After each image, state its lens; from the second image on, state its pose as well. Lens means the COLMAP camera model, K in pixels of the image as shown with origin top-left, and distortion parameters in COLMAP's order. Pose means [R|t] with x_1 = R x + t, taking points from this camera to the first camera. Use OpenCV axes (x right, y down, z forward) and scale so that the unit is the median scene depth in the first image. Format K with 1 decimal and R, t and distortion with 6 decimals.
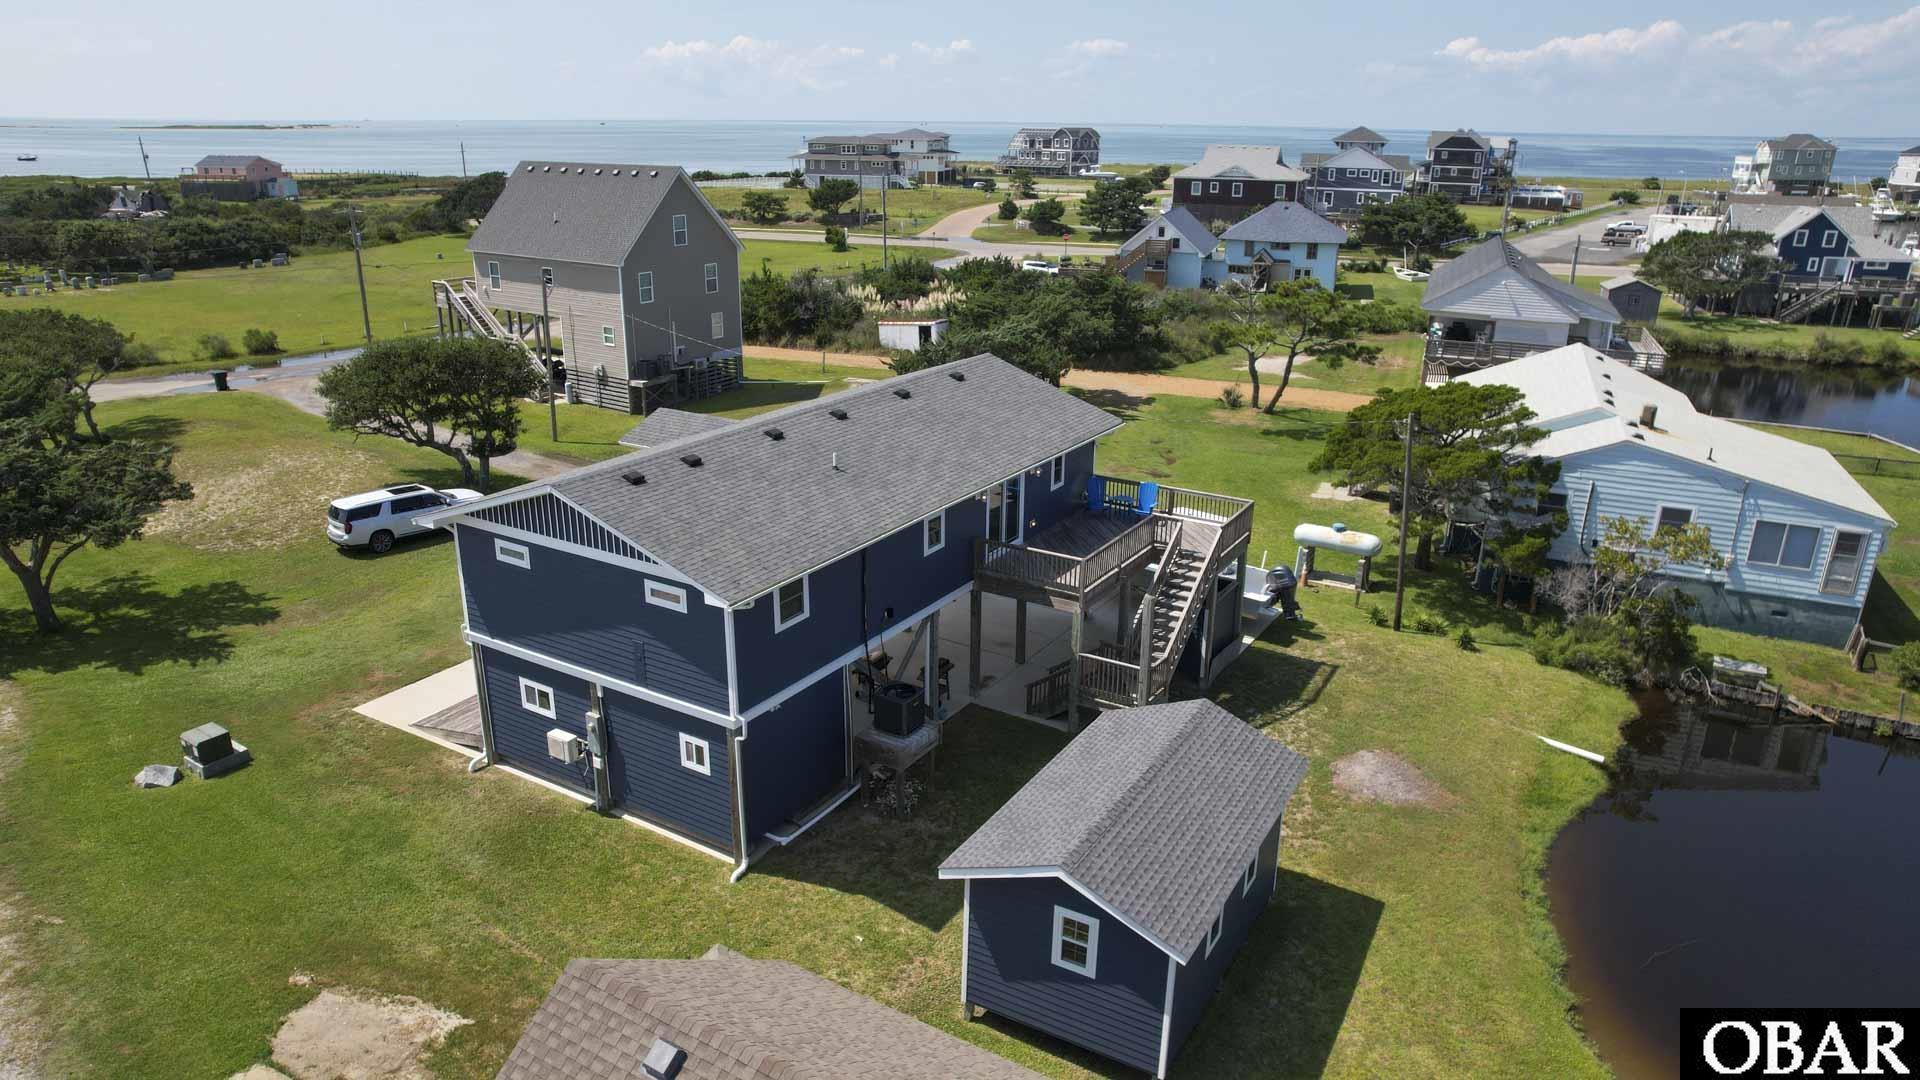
lens RADIAL K [[1232.0, 0, 957.8], [0, 1232.0, 547.6], [0, 0, 1]] dist [-0.082106, 0.072778]
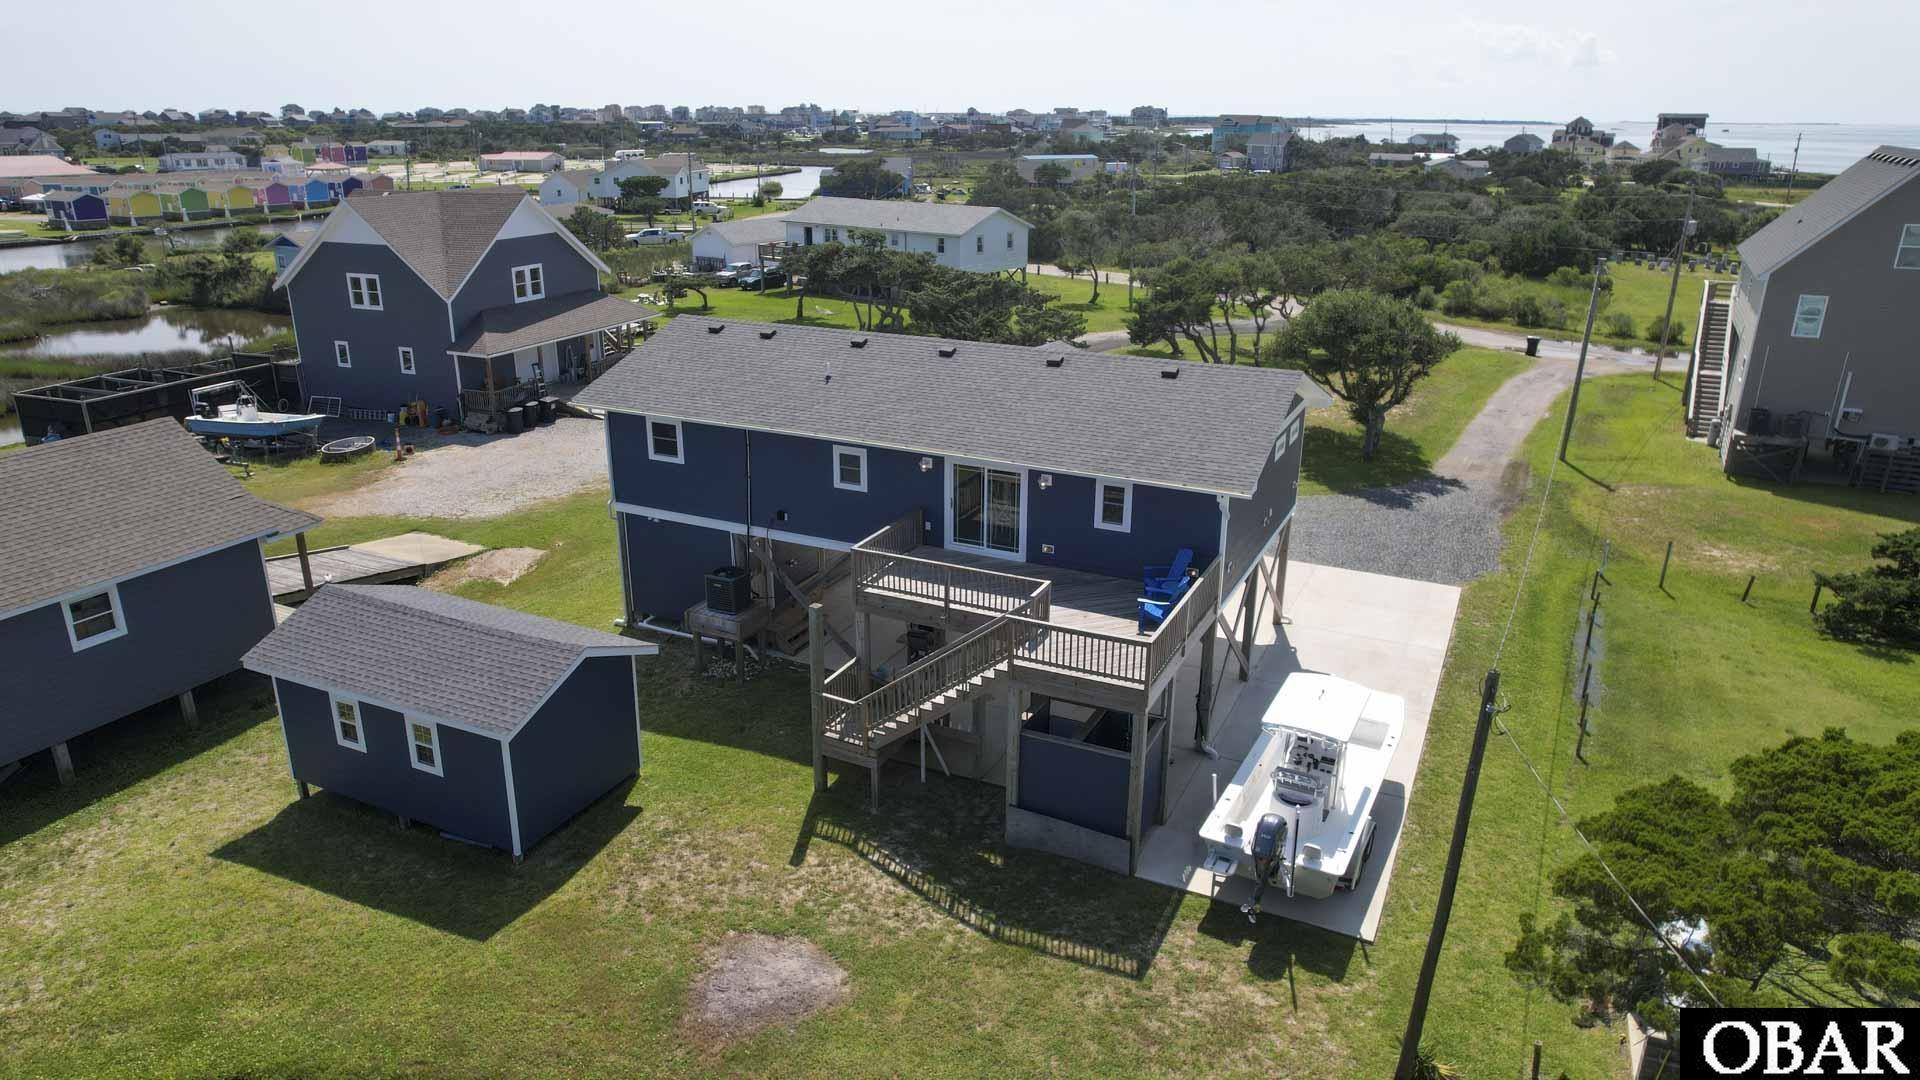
lens RADIAL K [[1232.0, 0, 957.8], [0, 1232.0, 547.6], [0, 0, 1]] dist [-0.082106, 0.072778]
pose [[0.099838, 0.325236, -0.940348, 0.687726], [-0.333073, 0.901471, 0.276428, -0.188764], [0.937601, 0.285606, 0.198328, 0.673791]]
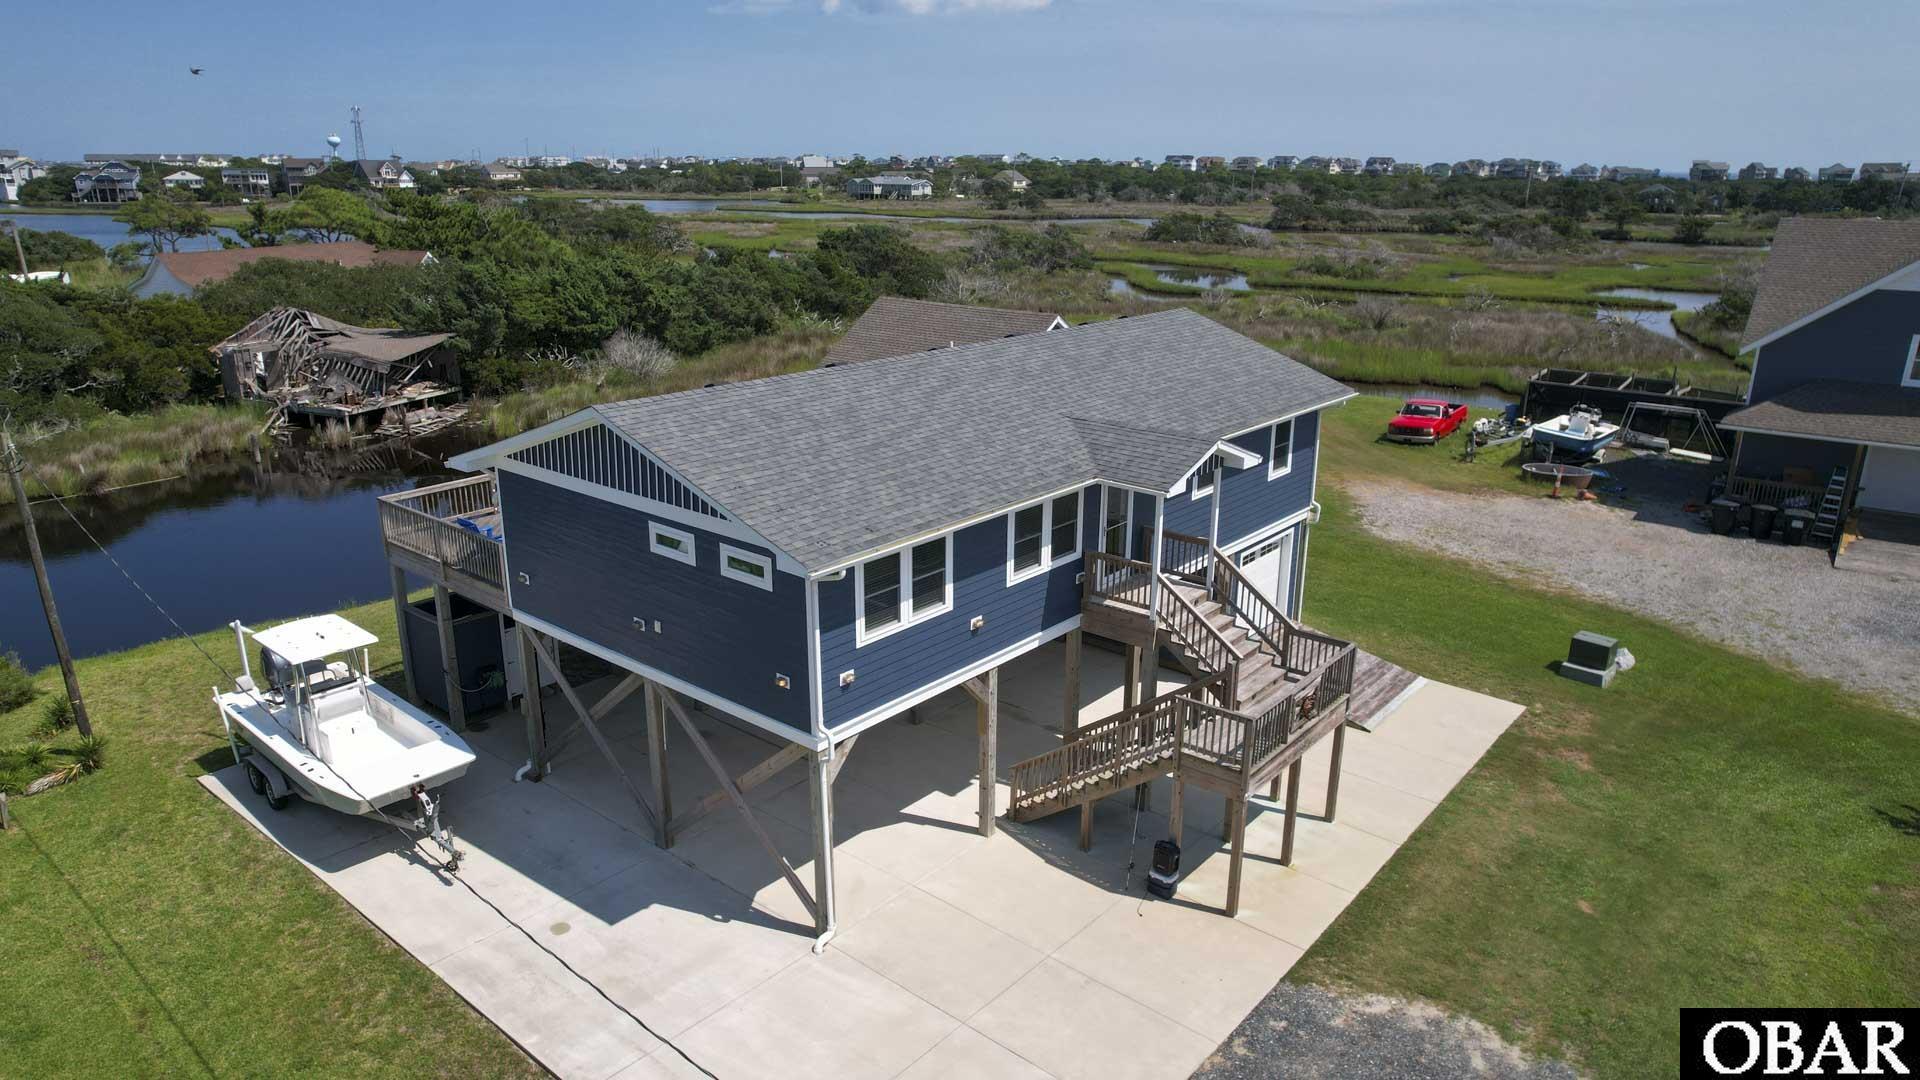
lens RADIAL K [[1232.0, 0, 957.8], [0, 1232.0, 547.6], [0, 0, 1]] dist [-0.082106, 0.072778]
pose [[-0.988363, -0.061981, 0.138915, -0.180392], [0.033534, 0.801974, 0.596416, -0.378738], [-0.148372, 0.594134, -0.790563, 1.342244]]
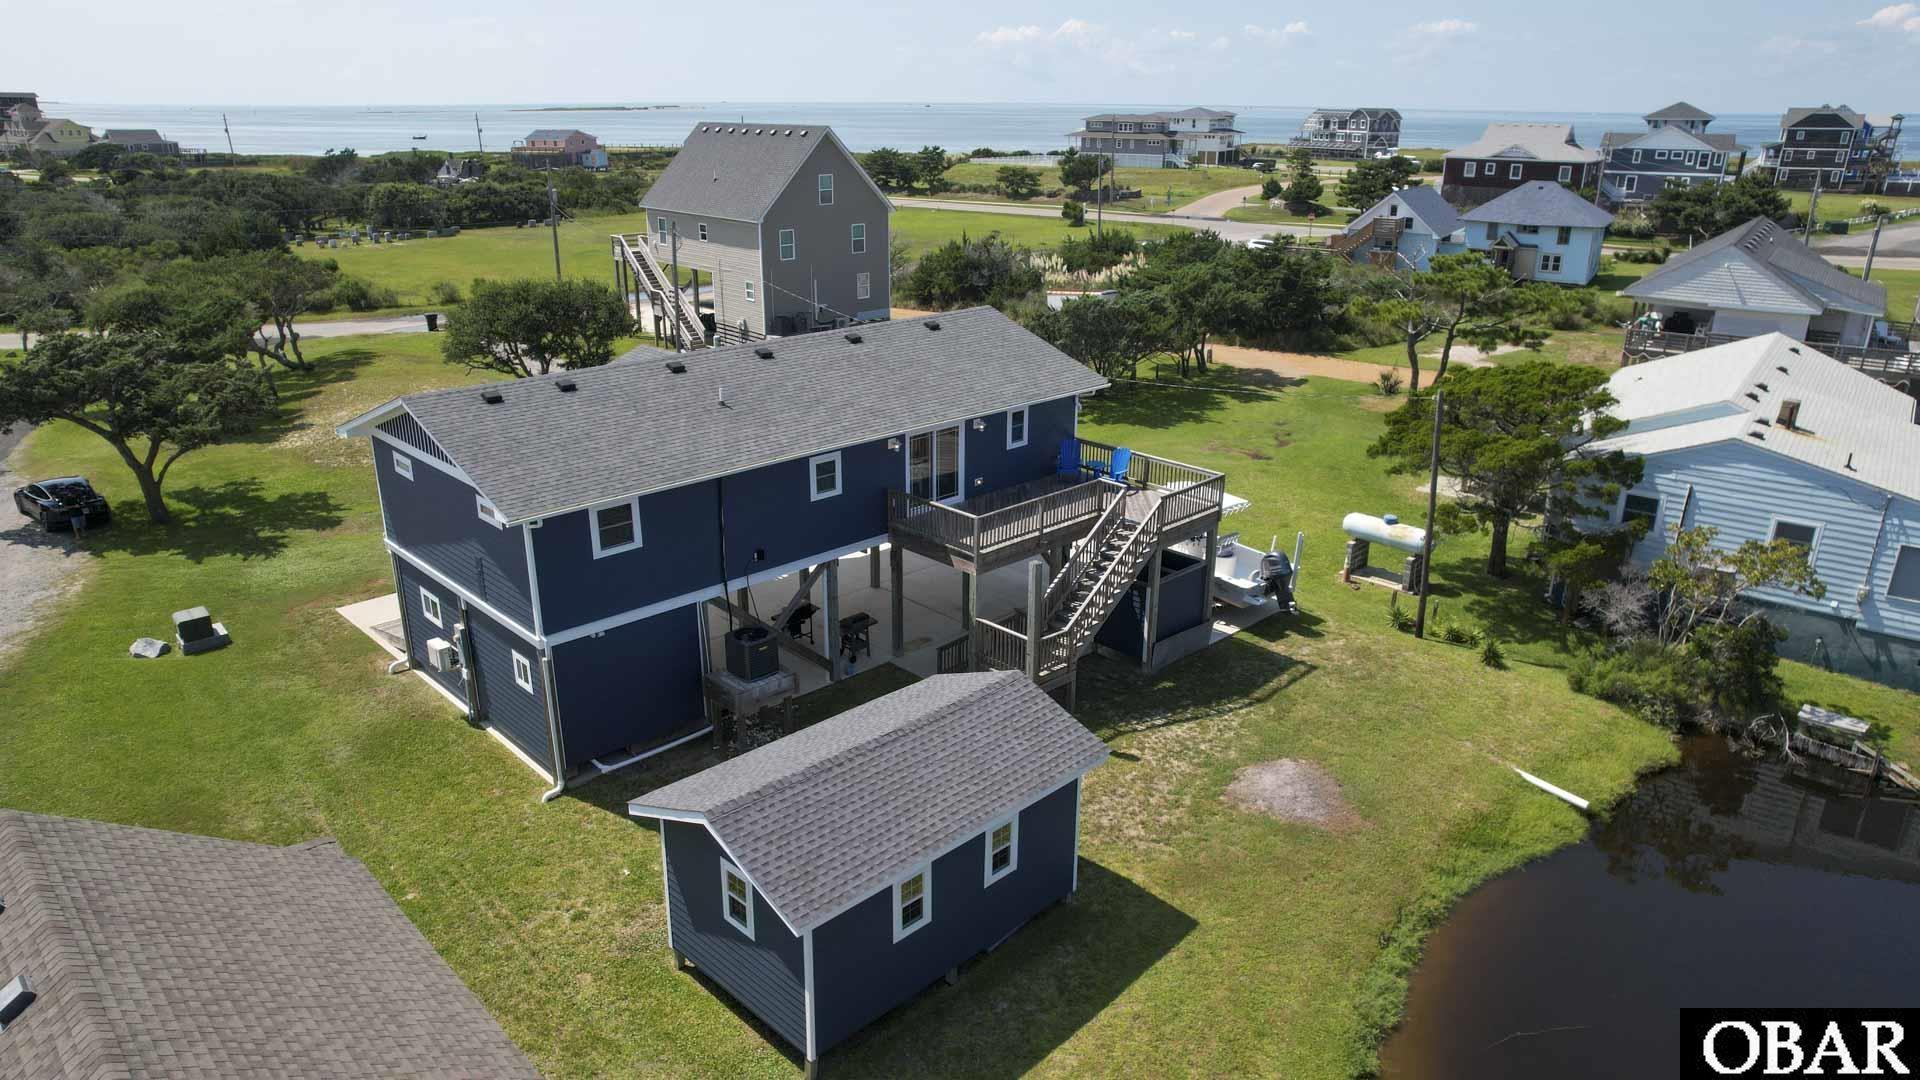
lens RADIAL K [[1232.0, 0, 957.8], [0, 1232.0, 547.6], [0, 0, 1]] dist [-0.082106, 0.072778]
pose [[0.968917, 0.080705, -0.233853, 0.231854], [-0.077926, 0.996736, 0.021113, 0.010581], [0.234793, -0.002234, 0.972043, 0.065074]]
